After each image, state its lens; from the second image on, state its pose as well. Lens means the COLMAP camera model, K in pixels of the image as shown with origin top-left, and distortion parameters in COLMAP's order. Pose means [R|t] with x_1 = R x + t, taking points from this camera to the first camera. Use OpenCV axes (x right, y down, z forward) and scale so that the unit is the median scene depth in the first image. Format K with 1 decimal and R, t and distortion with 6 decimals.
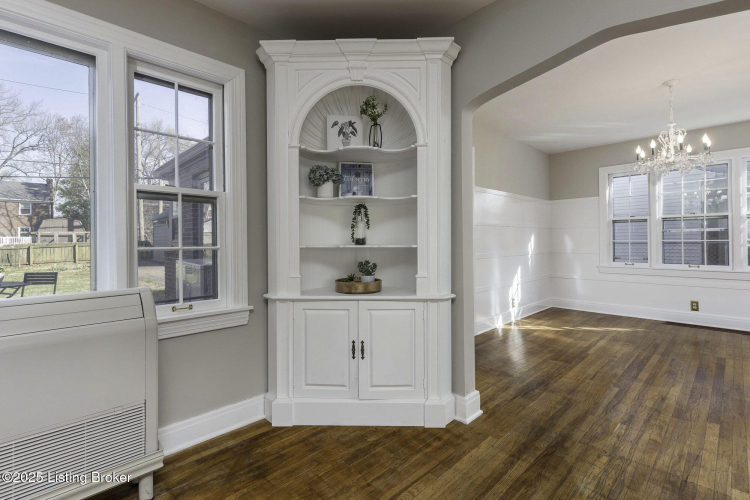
lens RADIAL K [[346.7, 0, 372.8], [0, 346.7, 239.5], [0, 0, 1]] dist [0.008188, -0.000379]
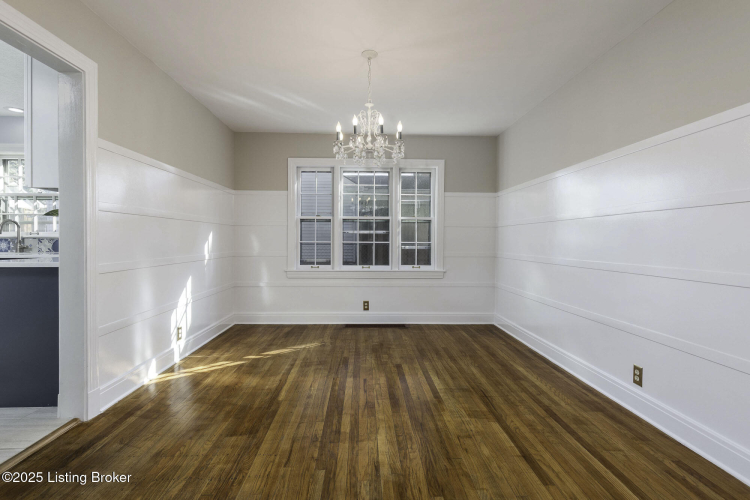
lens RADIAL K [[356.0, 0, 373.6], [0, 356.0, 241.1], [0, 0, 1]] dist [0.000331, -0.000126]
pose [[0.669430, 0.010943, 0.742794, 0.184712], [-0.015250, 0.999883, -0.000986, 0.000776], [-0.742718, -0.010668, 0.669519, 0.336169]]
